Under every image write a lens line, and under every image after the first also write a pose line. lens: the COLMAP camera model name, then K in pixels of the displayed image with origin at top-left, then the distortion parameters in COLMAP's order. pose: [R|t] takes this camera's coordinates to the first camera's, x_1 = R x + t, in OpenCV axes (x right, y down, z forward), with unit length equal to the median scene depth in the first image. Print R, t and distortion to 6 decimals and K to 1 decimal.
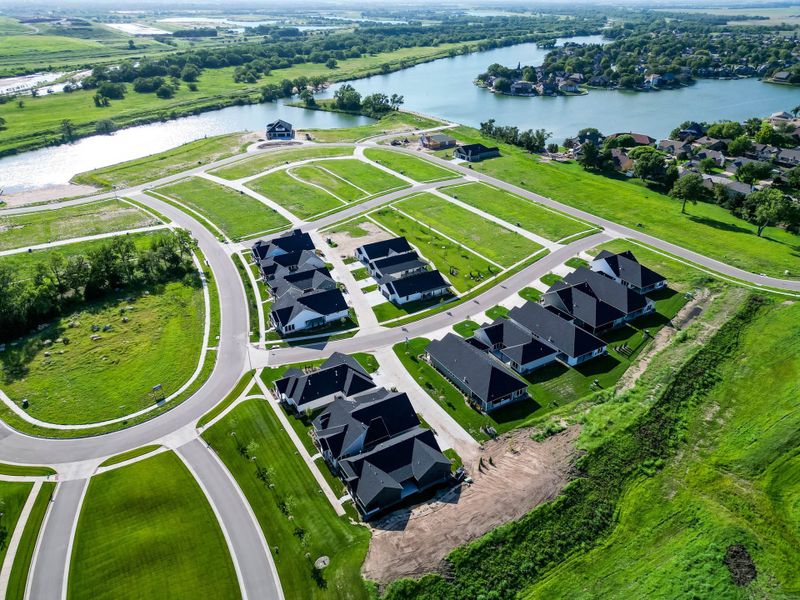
lens RADIAL K [[562.0, 0, 400.0], [0, 562.0, 300.0], [0, 0, 1]] dist [0.074610, -0.071908]
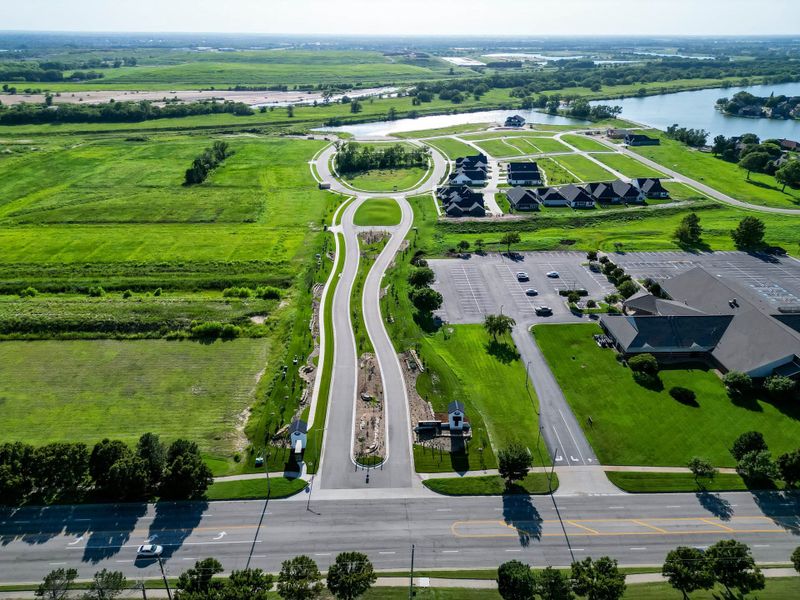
lens RADIAL K [[562.0, 0, 400.0], [0, 562.0, 300.0], [0, 0, 1]] dist [0.074610, -0.071908]
pose [[0.872204, 0.207711, -0.442850, 0.478683], [-0.230932, 0.972969, 0.001528, 0.379112], [0.431196, 0.100936, 0.896594, -0.703950]]
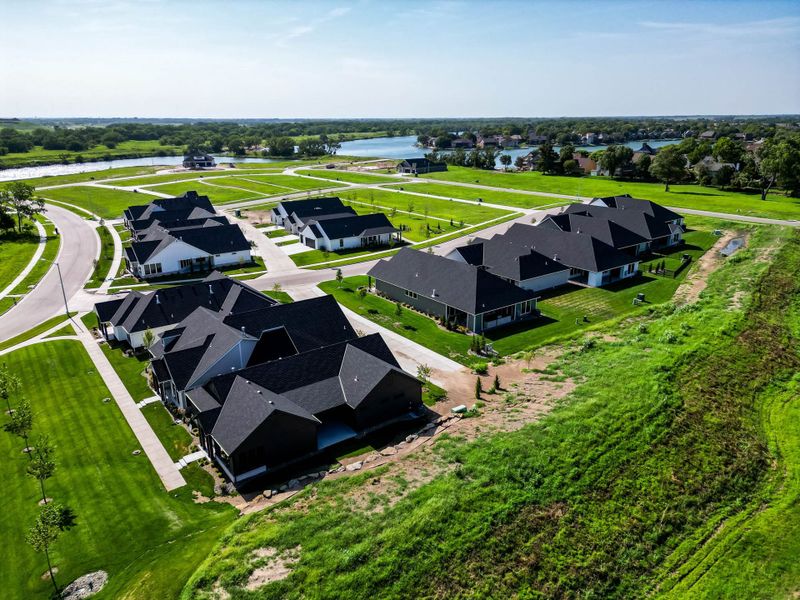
lens RADIAL K [[562.0, 0, 400.0], [0, 562.0, 300.0], [0, 0, 1]] dist [0.074610, -0.071908]
pose [[0.994876, -0.038794, 0.093359, 0.013931], [0.054824, 0.982899, -0.175798, 0.148857], [-0.084942, 0.180015, 0.979989, 0.248988]]
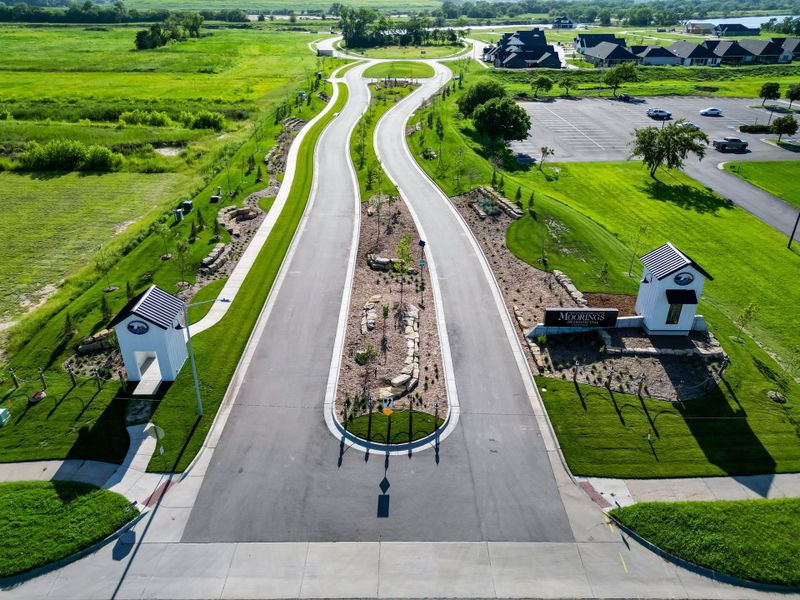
lens RADIAL K [[562.0, 0, 400.0], [0, 562.0, 300.0], [0, 0, 1]] dist [0.074610, -0.071908]
pose [[0.858399, 0.241267, -0.452704, 0.306583], [-0.243132, 0.968427, 0.055102, 0.495541], [0.451705, 0.062768, 0.889956, -0.348865]]
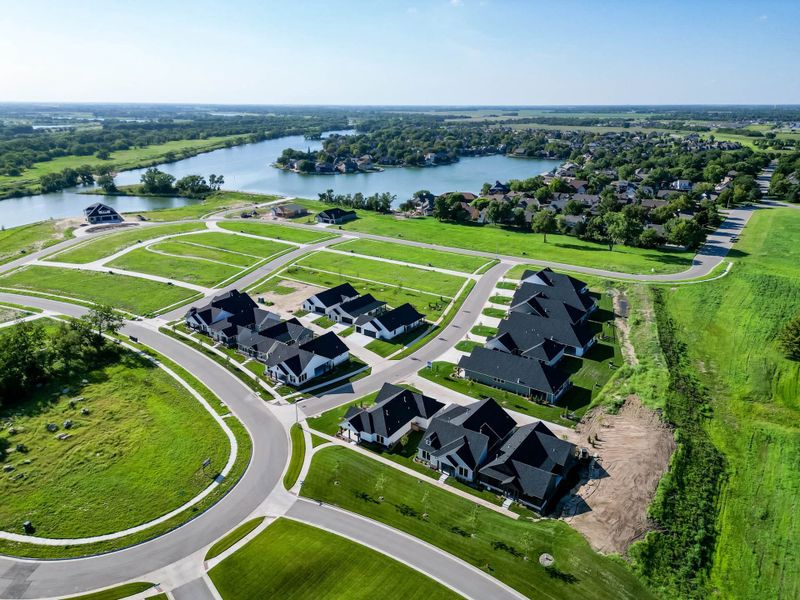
lens RADIAL K [[570.9, 0, 400.0], [0, 570.9, 300.0], [0, 0, 1]] dist [0.075708, -0.075320]
pose [[0.910040, -0.135515, 0.391743, -0.277770], [0.195736, 0.973540, -0.117931, 0.046806], [-0.365396, 0.184001, 0.912485, 0.061133]]
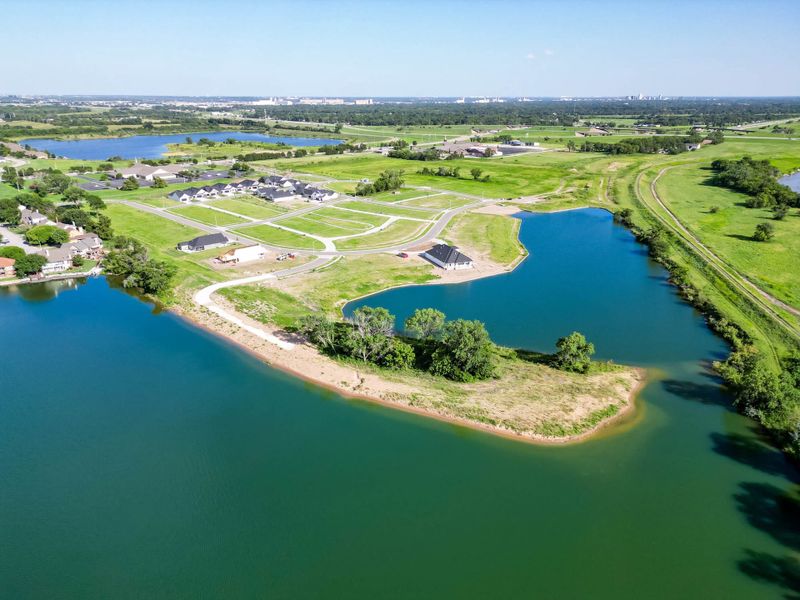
lens RADIAL K [[554.3, 0, 400.0], [0, 554.3, 300.0], [0, 0, 1]] dist [0.053232, -0.001699]
pose [[-0.968957, 0.077065, -0.234913, 0.063491], [-0.124221, 0.669772, 0.732103, -1.415094], [0.213757, 0.738557, -0.639407, 2.644023]]
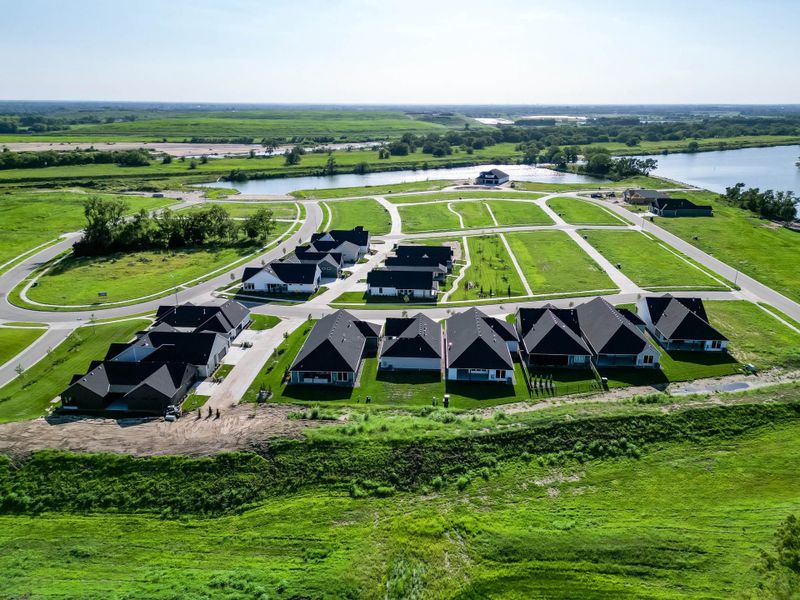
lens RADIAL K [[568.9, 0, 400.0], [0, 568.9, 300.0], [0, 0, 1]] dist [0.075587, -0.079378]
pose [[0.823182, 0.182492, -0.537651, 0.410750], [-0.266854, 0.960185, -0.082663, 0.060545], [0.501160, 0.211521, 0.839105, 0.195263]]
